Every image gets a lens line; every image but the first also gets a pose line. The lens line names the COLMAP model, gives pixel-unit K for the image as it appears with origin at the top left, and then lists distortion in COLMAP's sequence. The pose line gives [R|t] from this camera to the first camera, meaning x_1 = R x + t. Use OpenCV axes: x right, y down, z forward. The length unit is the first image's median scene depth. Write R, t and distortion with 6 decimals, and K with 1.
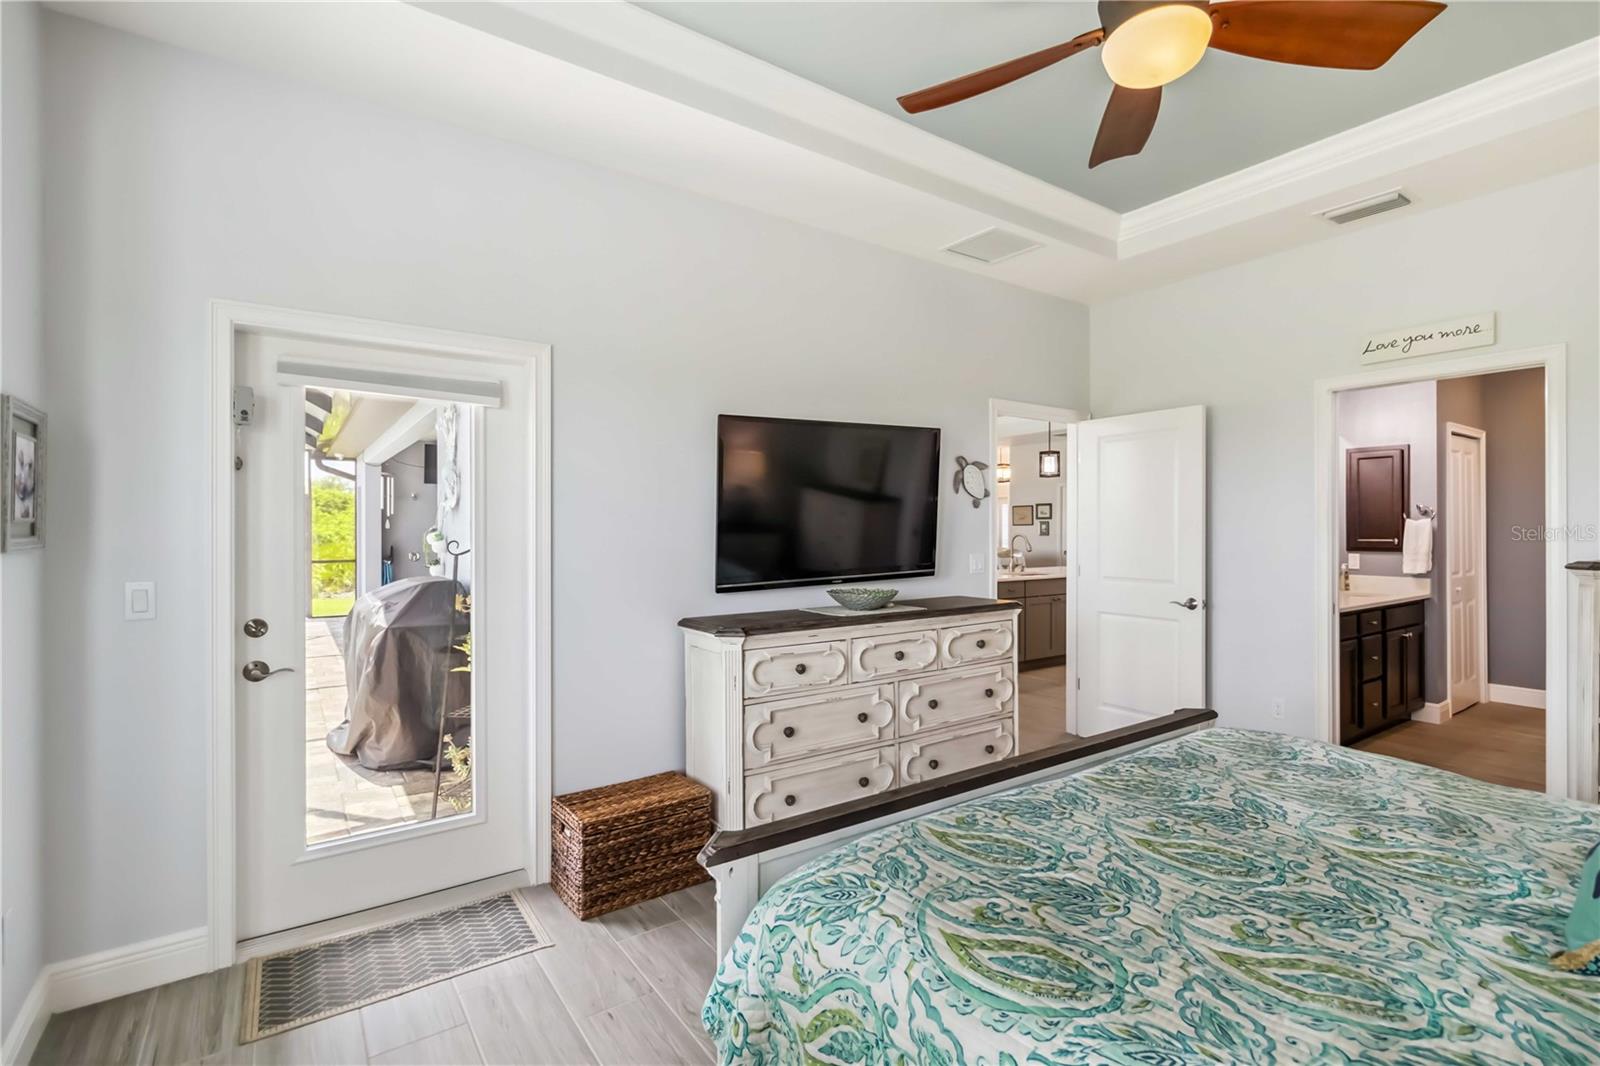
lens RADIAL K [[744.6, 0, 819.9], [0, 744.6, 499.0], [0, 0, 1]] dist [0.001379, 0.000125]
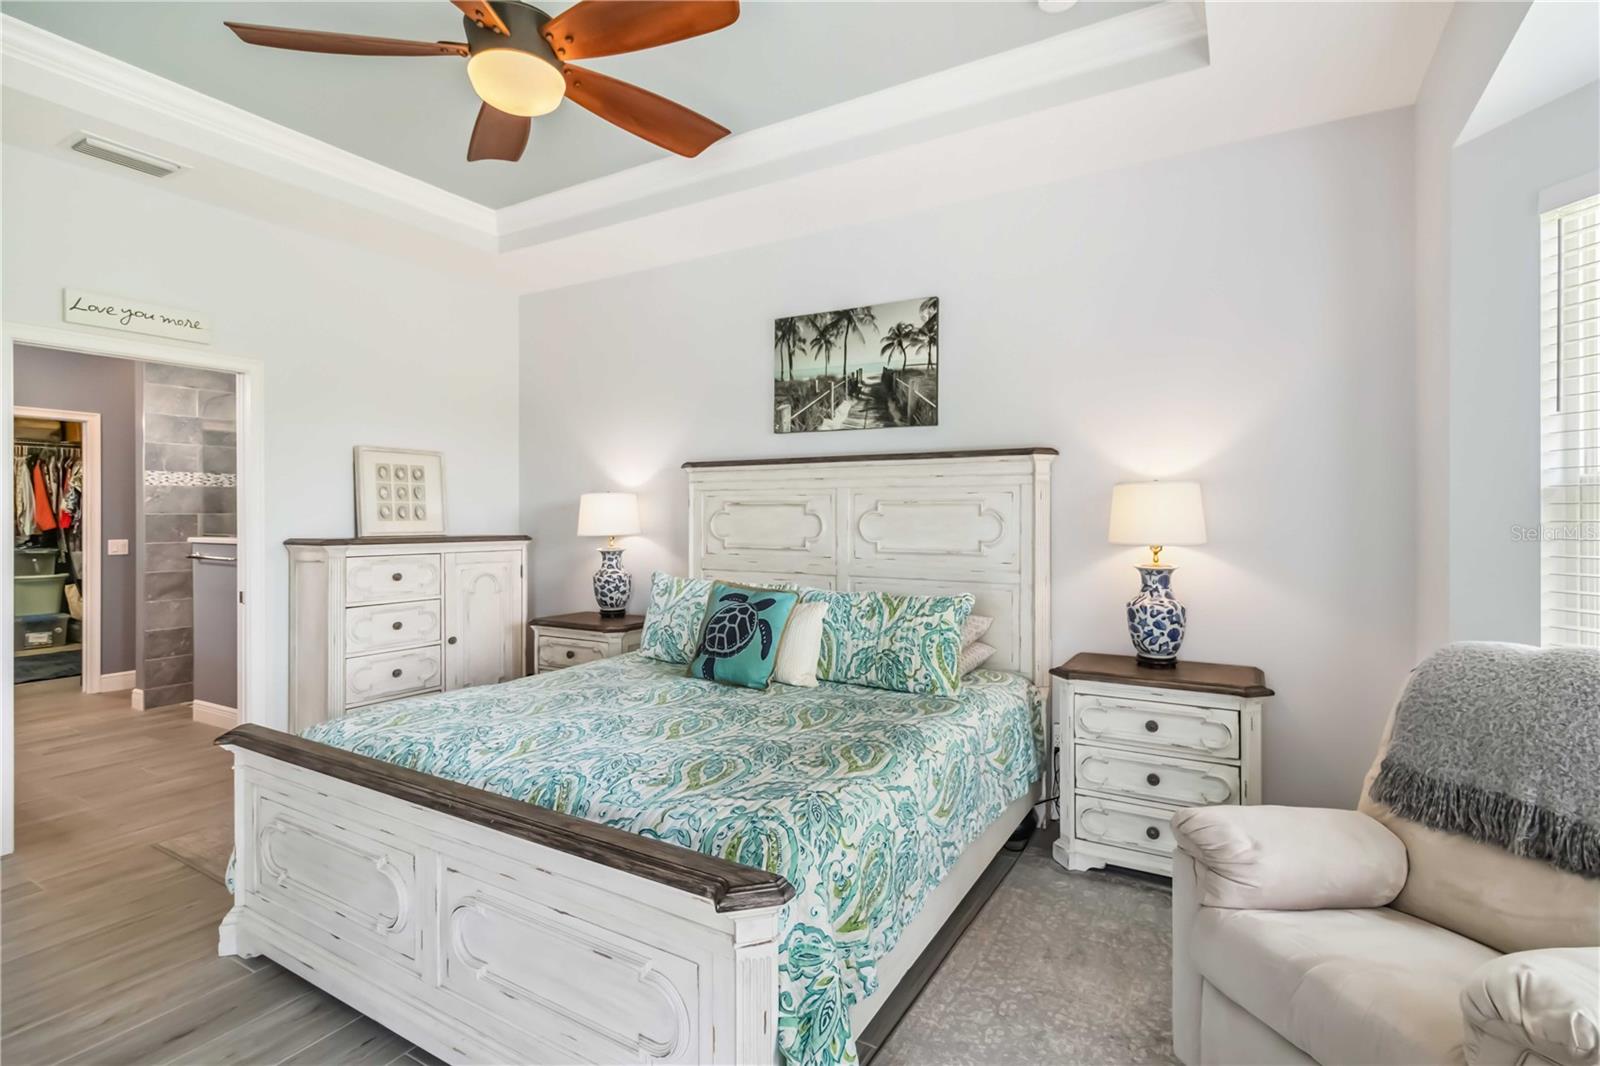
lens RADIAL K [[751.2, 0, 825.1], [0, 751.2, 520.8], [0, 0, 1]] dist [0.001309, 0.000020]
pose [[-0.414687, -0.006502, 0.909941, -1.098484], [-0.033905, 0.999391, -0.008311, 0.063412], [-0.909332, -0.034298, -0.414655, 1.518790]]
